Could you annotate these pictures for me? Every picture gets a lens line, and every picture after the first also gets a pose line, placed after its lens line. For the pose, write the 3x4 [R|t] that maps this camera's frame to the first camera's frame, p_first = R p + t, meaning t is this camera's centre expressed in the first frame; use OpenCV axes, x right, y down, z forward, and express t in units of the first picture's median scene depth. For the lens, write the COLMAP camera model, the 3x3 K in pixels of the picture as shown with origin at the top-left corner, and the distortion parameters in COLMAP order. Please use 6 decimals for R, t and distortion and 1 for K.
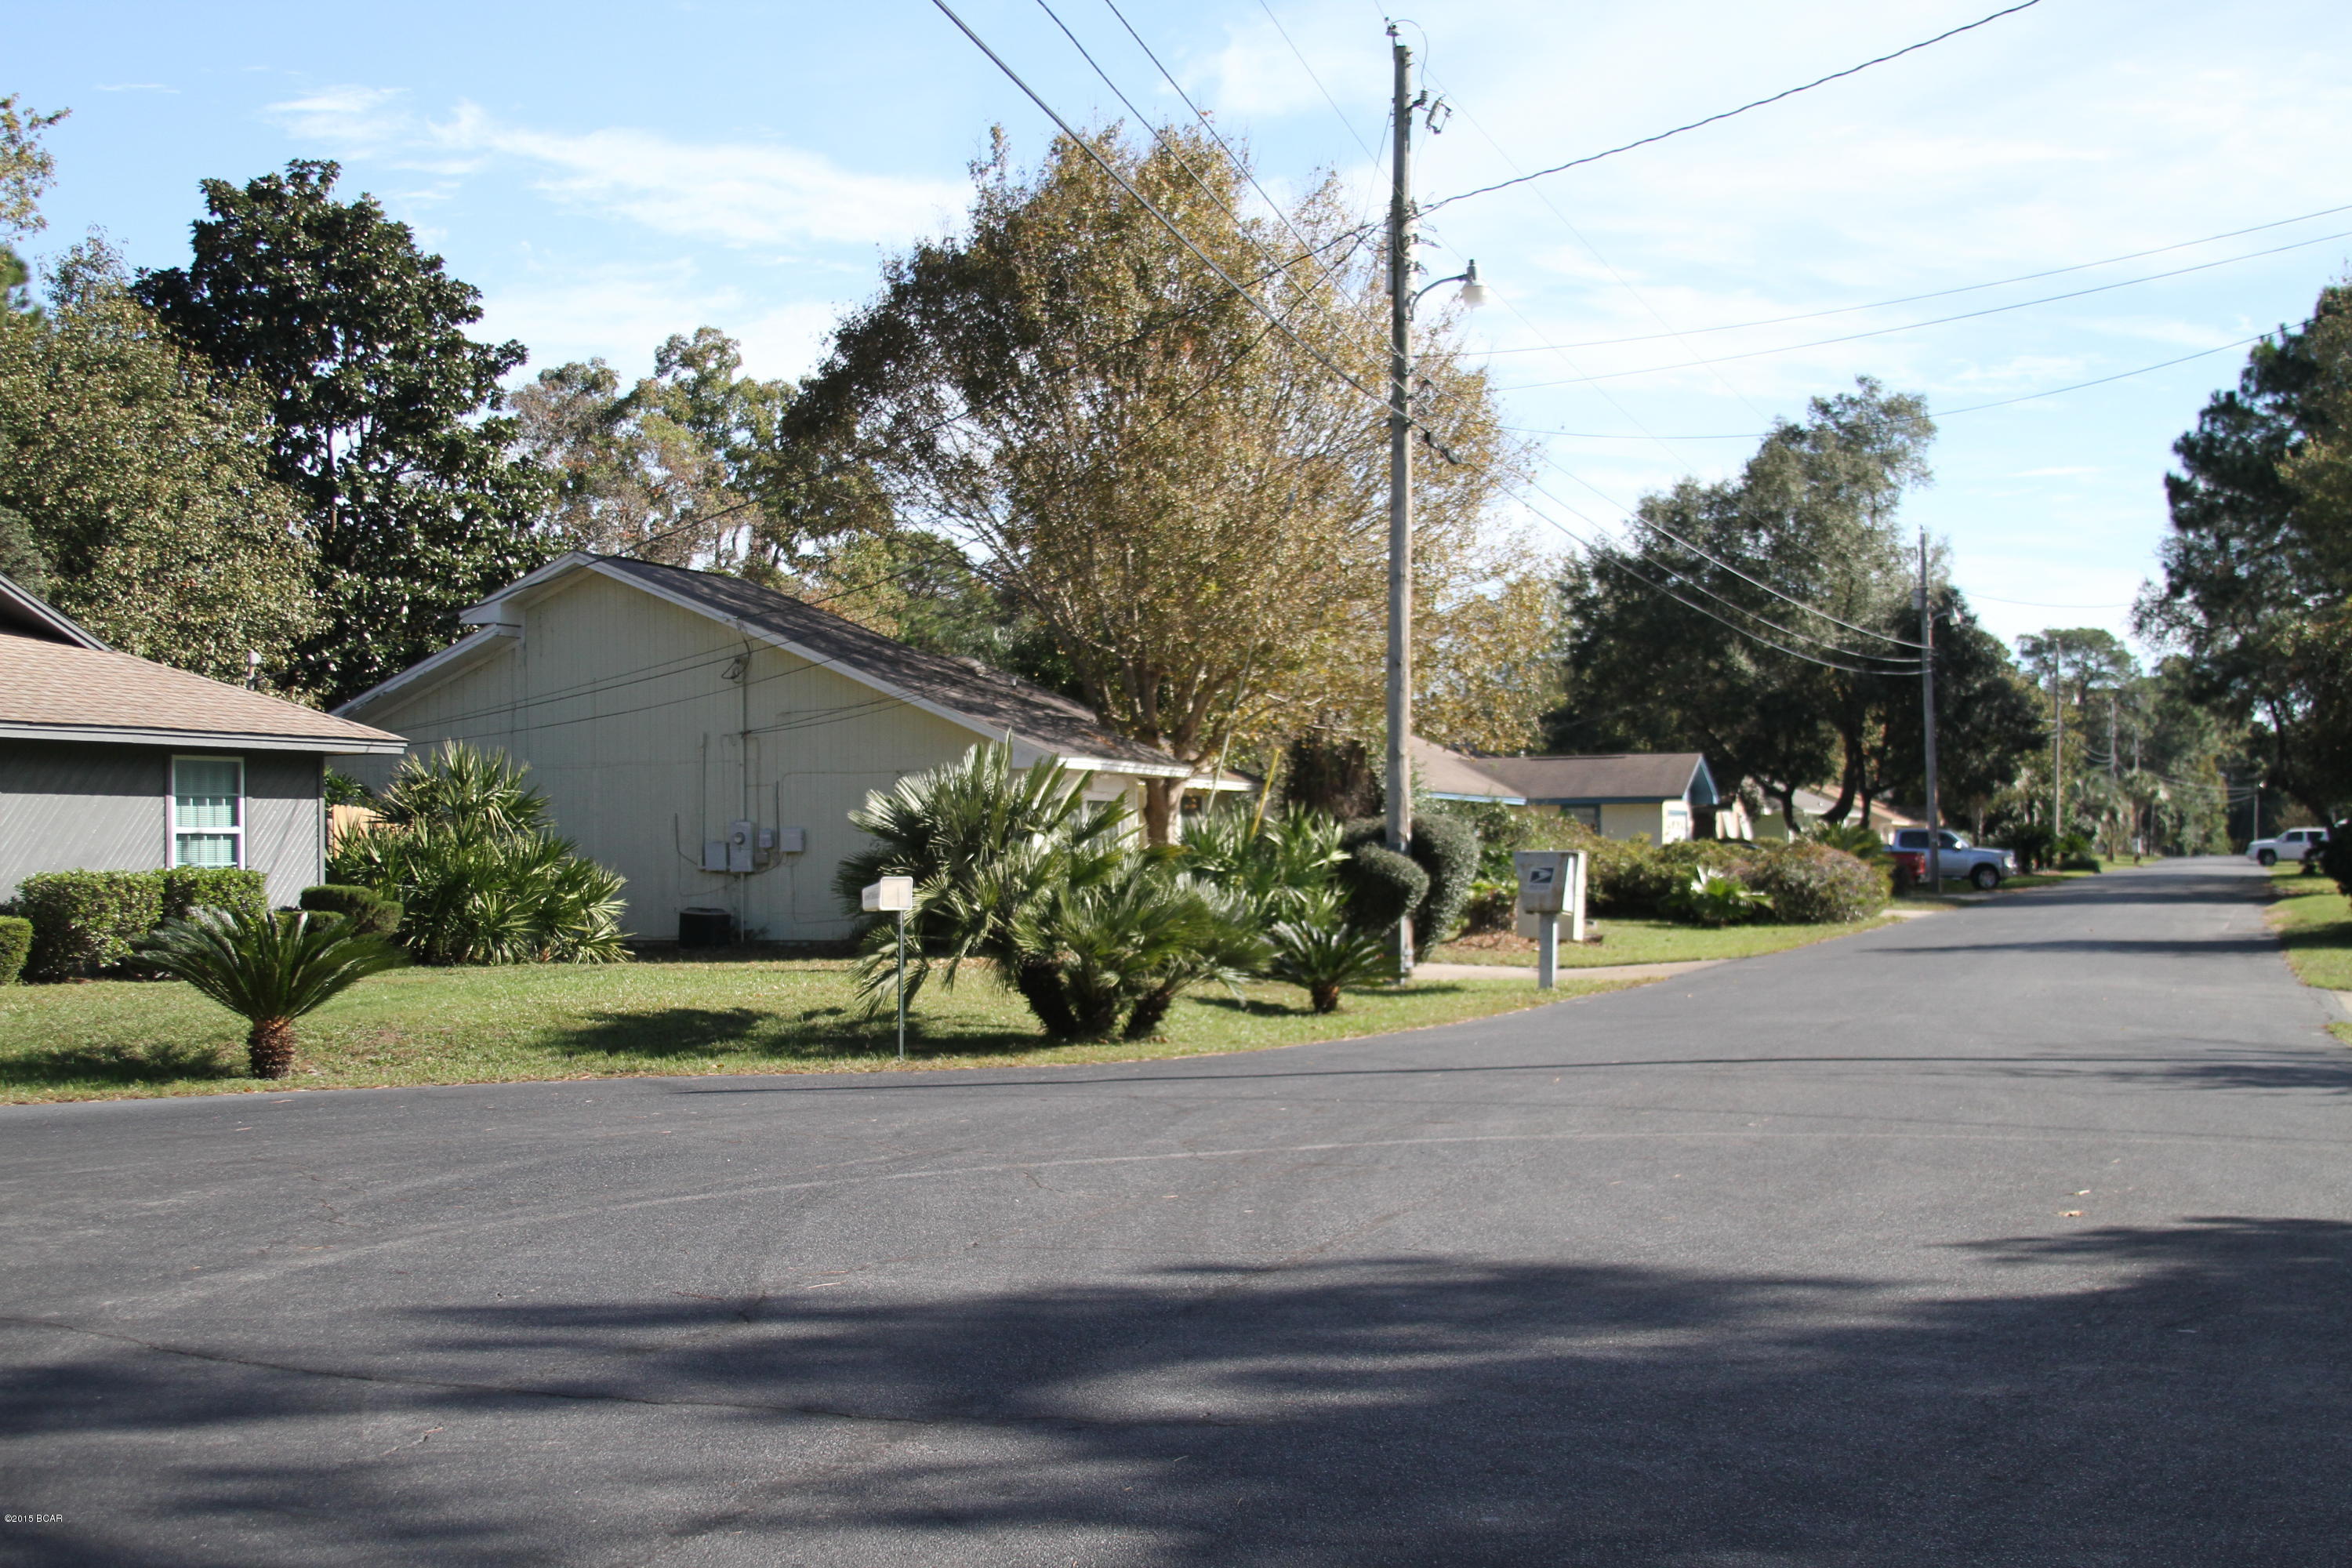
lens RADIAL K [[3018.5, 0, 1181.0], [0, 3018.5, 864.6], [0, 0, 1]] dist [-0.147333, 0.027068]
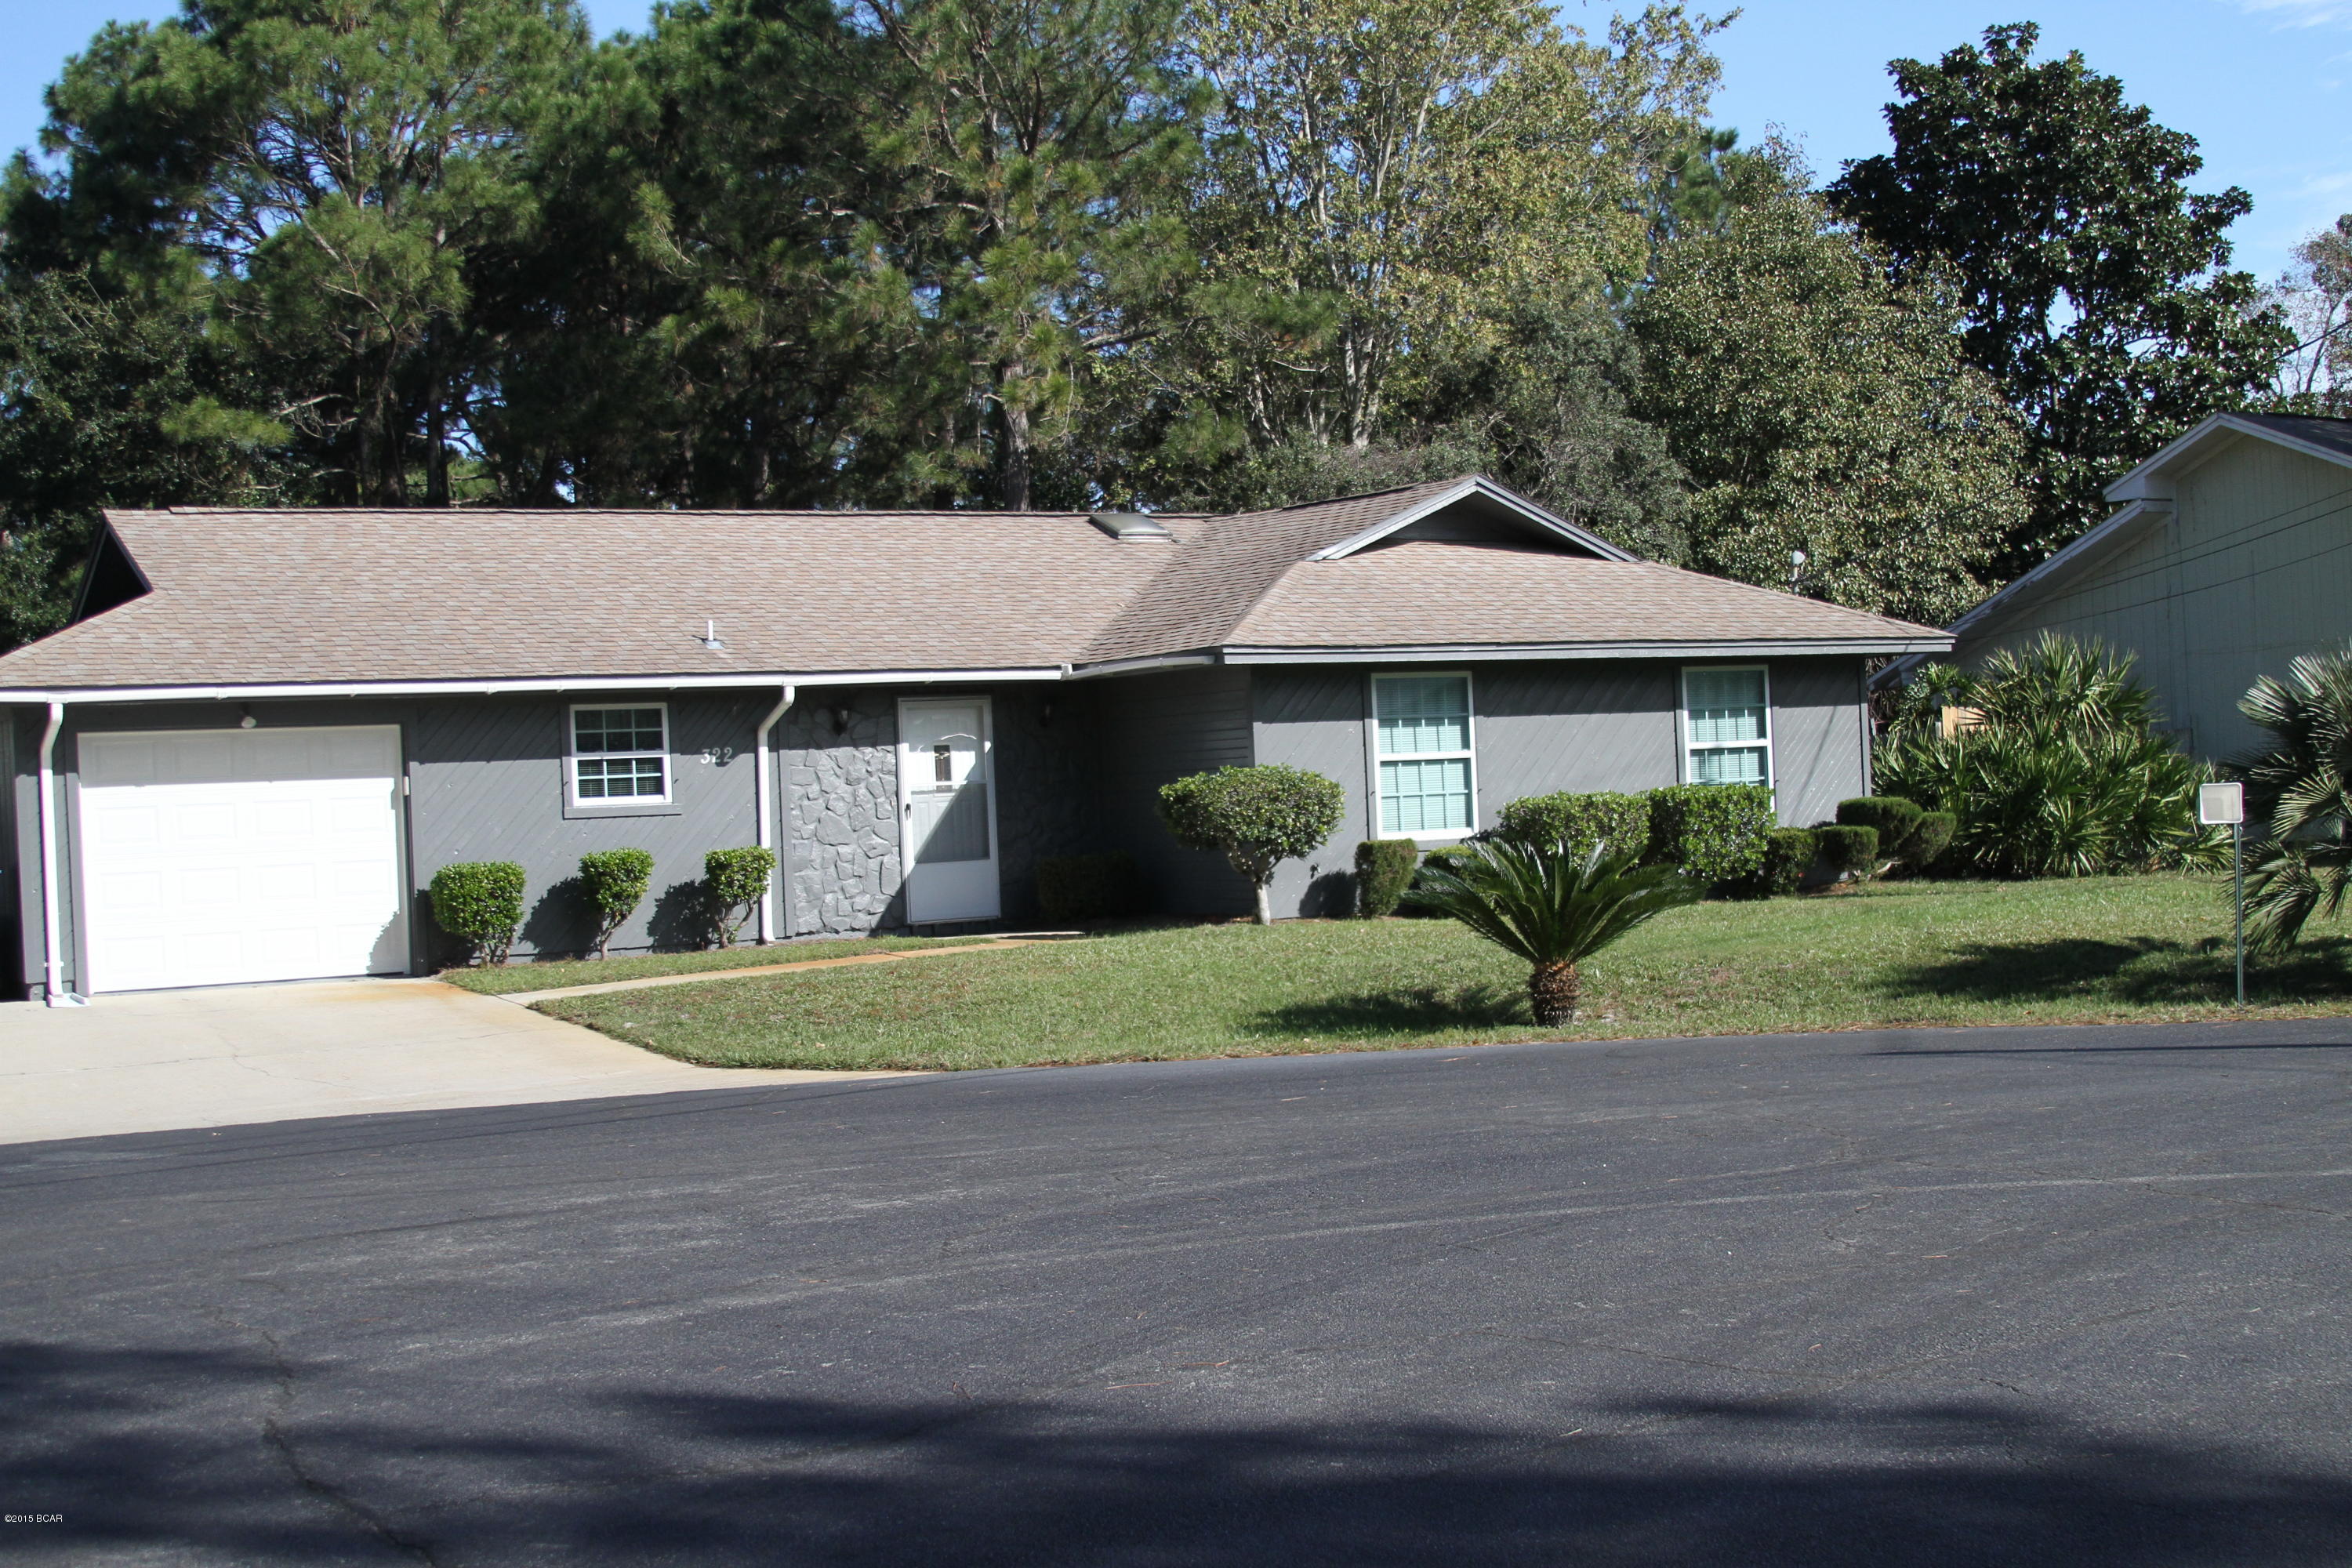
lens RADIAL K [[3018.5, 0, 1181.0], [0, 3018.5, 864.6], [0, 0, 1]] dist [-0.147333, 0.027068]
pose [[0.797348, -0.017598, -0.603263, 0.070155], [0.039778, 0.998934, 0.023435, -0.001673], [0.602207, -0.042683, 0.797198, 0.084212]]
